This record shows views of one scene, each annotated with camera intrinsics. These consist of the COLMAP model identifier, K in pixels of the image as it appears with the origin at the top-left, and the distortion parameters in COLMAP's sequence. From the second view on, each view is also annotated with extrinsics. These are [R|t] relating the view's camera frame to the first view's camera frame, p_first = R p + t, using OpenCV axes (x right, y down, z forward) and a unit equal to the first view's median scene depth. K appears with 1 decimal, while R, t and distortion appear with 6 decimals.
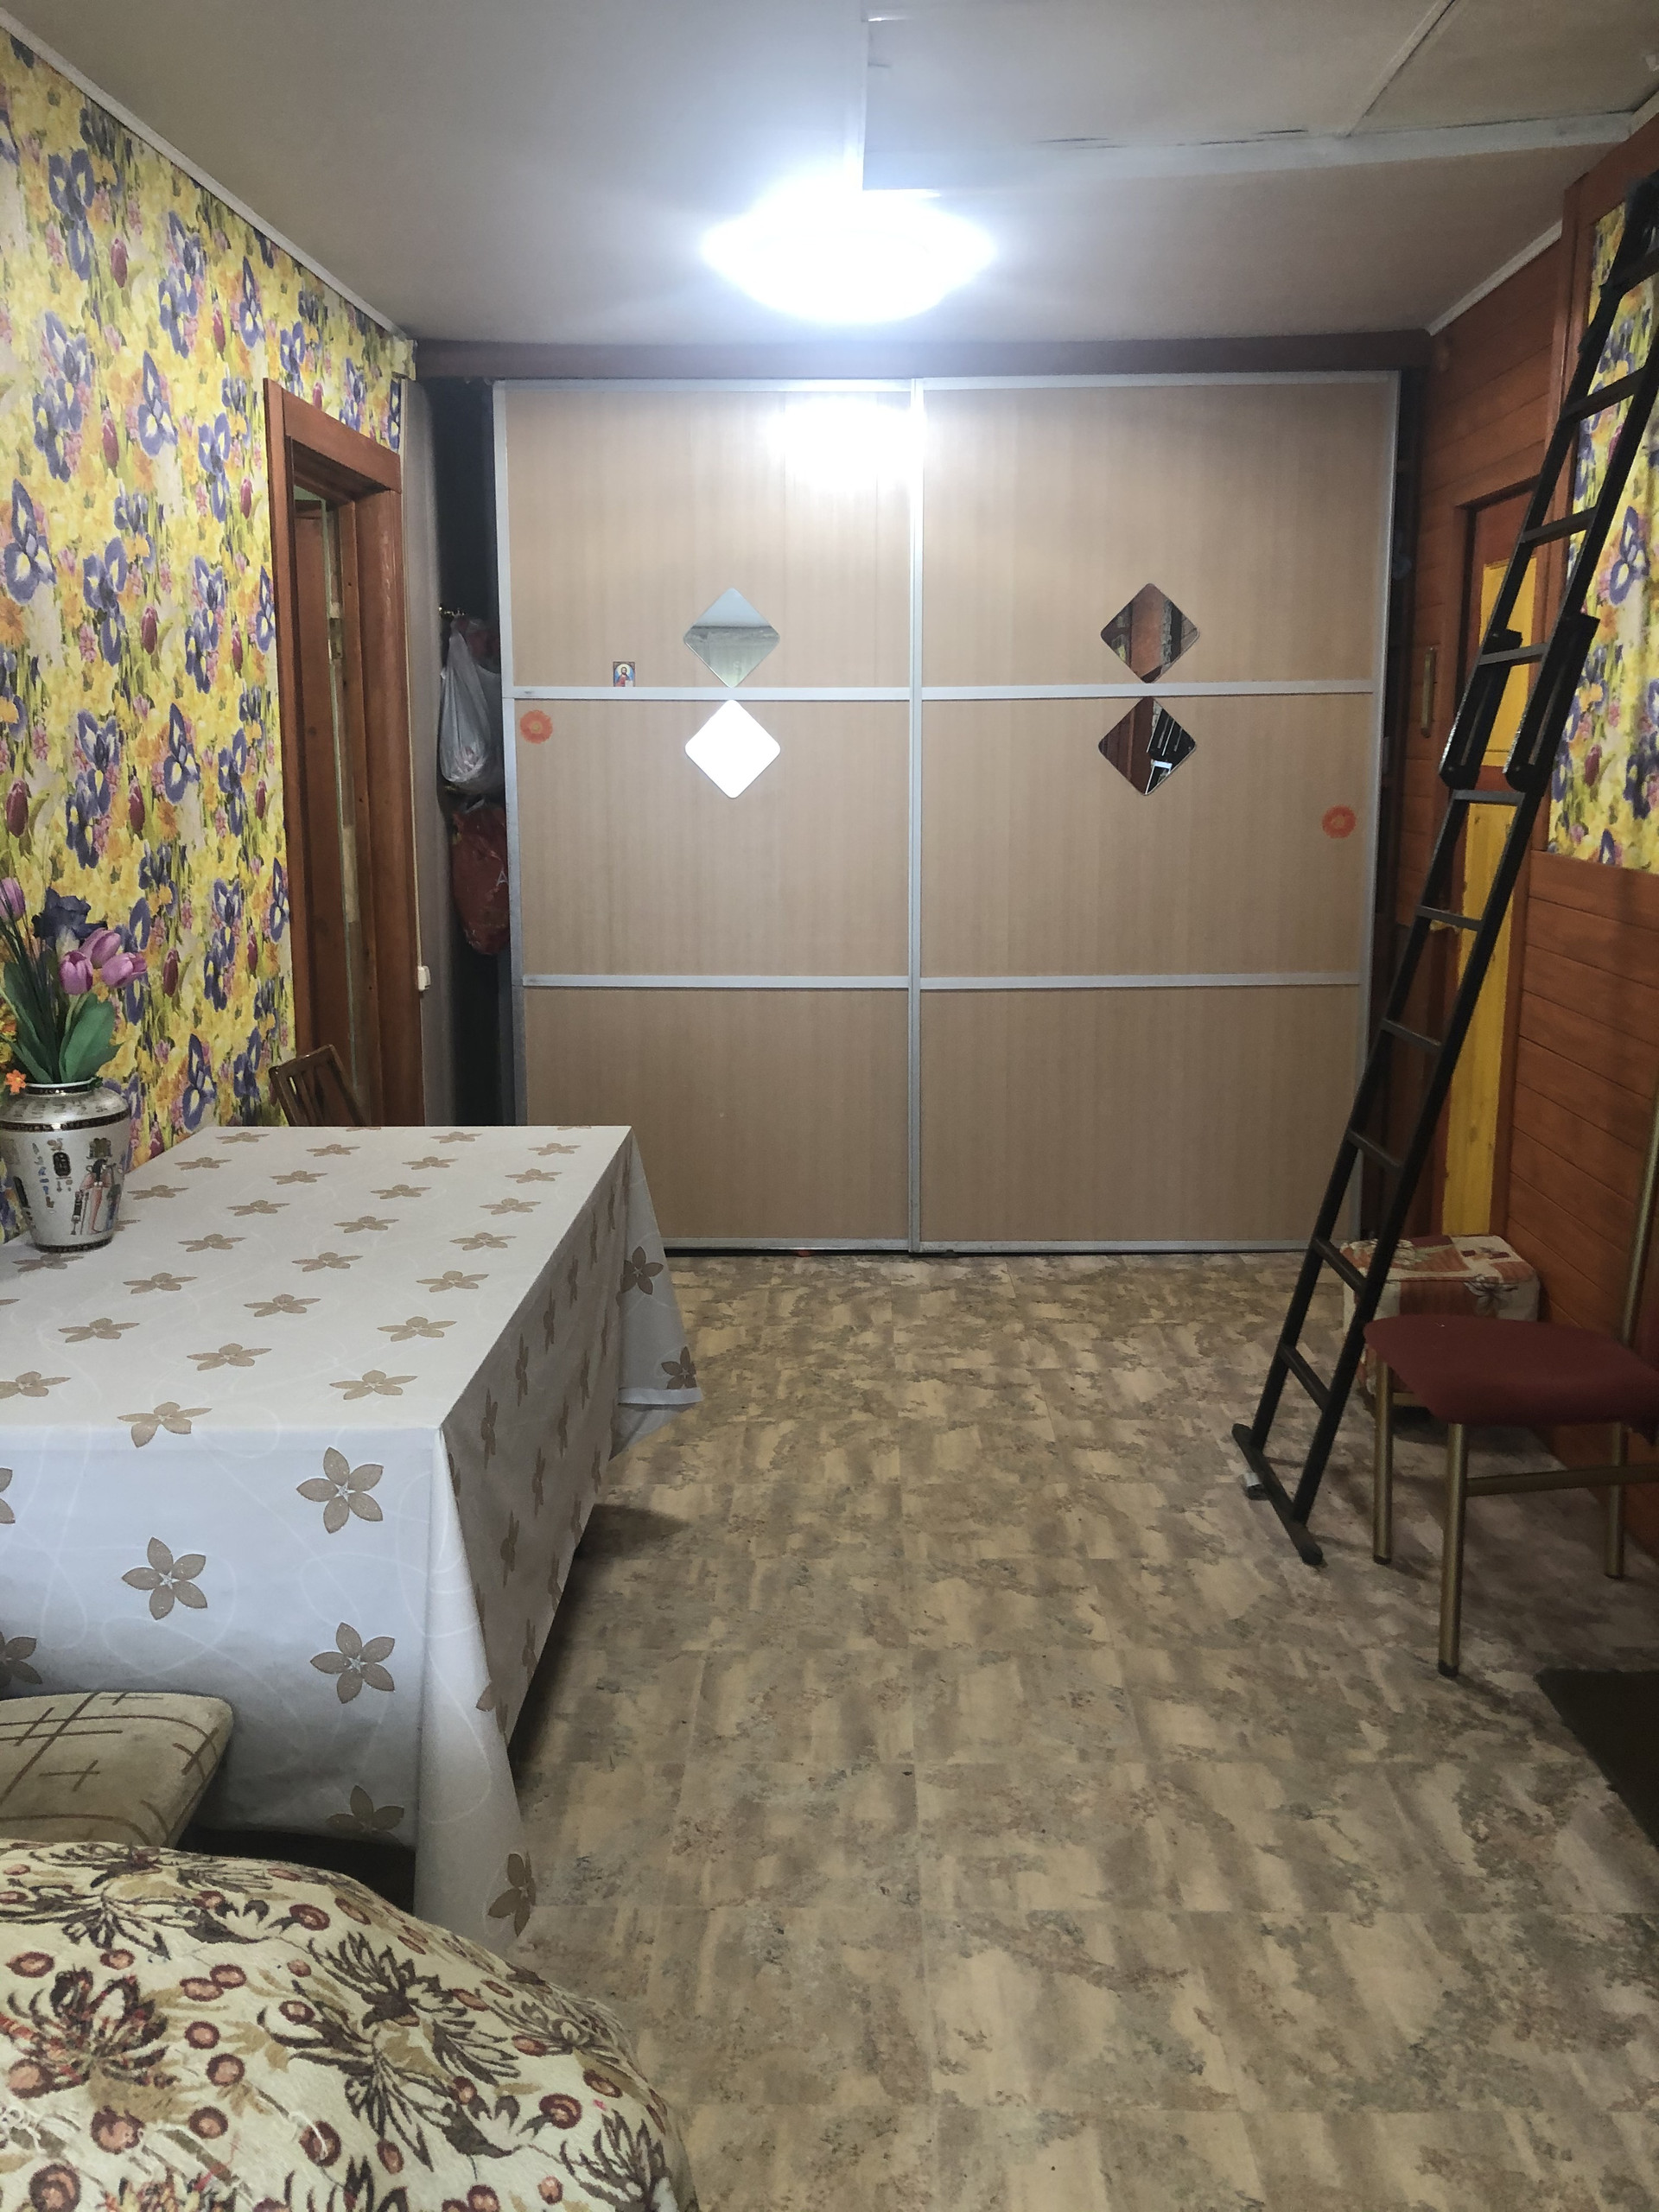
lens RADIAL K [[1819.1, 0, 801.3], [0, 1819.1, 1110.5], [0, 0, 1]] dist [0.006506, -0.003265]
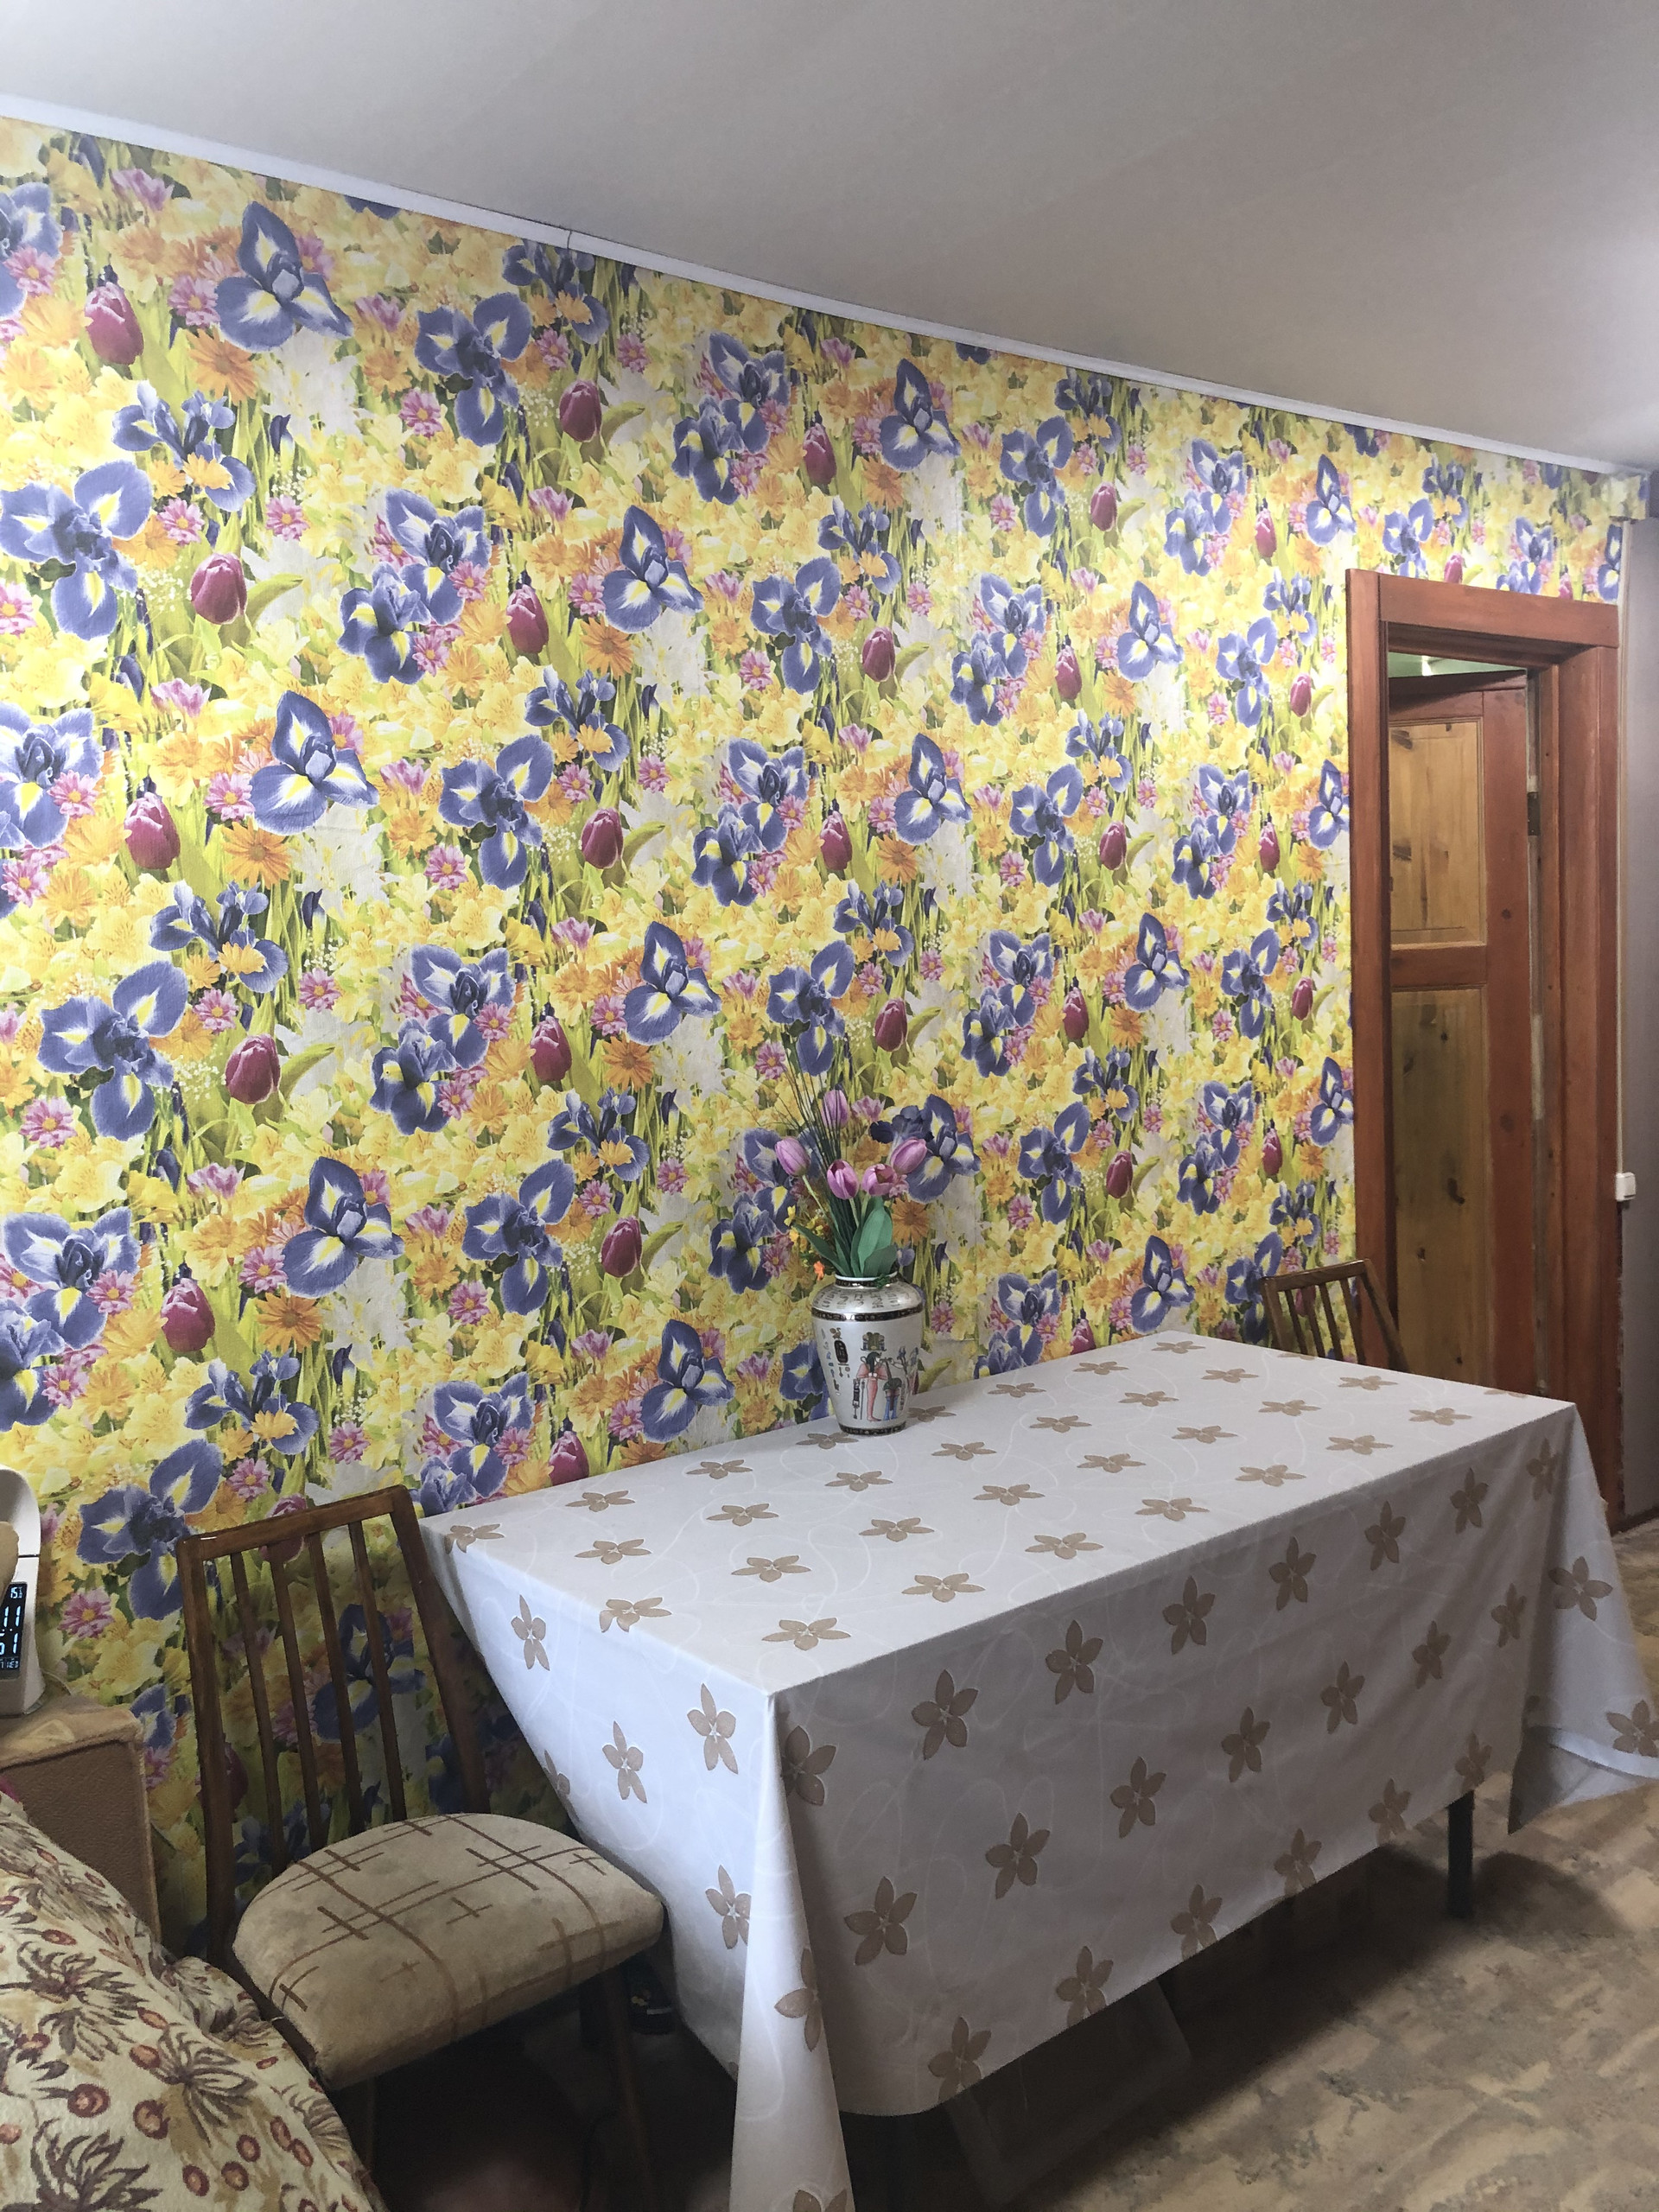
lens RADIAL K [[1768.8, 0, 755.5], [0, 1768.8, 1095.7], [0, 0, 1]] dist [0.072792, -0.119169]
pose [[0.628780, 0.032523, -0.776903, 0.279483], [-0.104204, 0.993637, -0.042741, -0.052986], [0.770569, 0.107832, 0.628168, 0.202884]]
